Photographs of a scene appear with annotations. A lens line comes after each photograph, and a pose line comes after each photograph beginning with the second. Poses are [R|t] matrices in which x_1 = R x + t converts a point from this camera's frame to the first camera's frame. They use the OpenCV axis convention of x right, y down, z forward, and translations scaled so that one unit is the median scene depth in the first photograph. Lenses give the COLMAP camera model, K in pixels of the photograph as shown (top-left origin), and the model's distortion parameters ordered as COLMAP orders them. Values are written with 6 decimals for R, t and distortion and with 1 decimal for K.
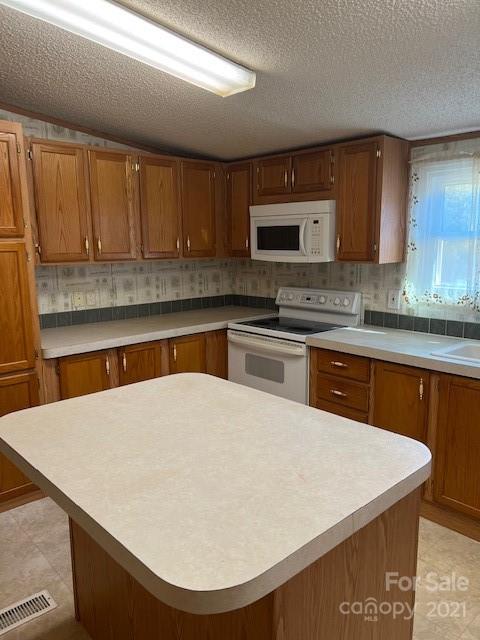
lens RADIAL K [[478.6, 0, 239.6], [0, 478.6, 321.4], [0, 0, 1]] dist [0.055791, -0.014213]
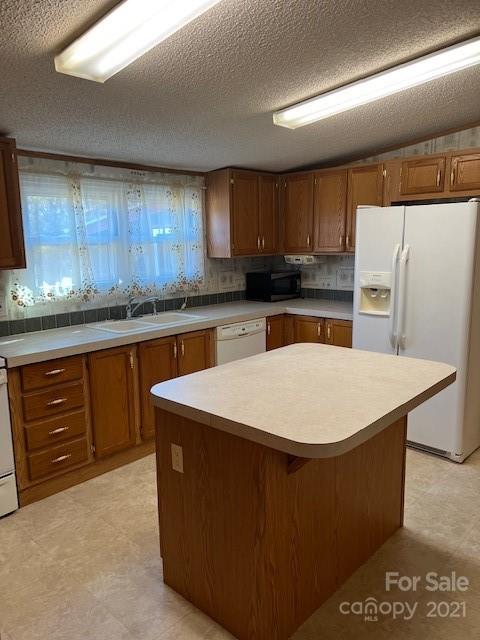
lens RADIAL K [[478.6, 0, 239.5], [0, 478.6, 319.0], [0, 0, 1]] dist [0.055791, -0.014213]
pose [[-0.073028, -0.156888, 0.984913, -0.735091], [0.185427, 0.968195, 0.167974, -0.105025], [-0.979941, 0.194897, -0.041614, 0.634062]]
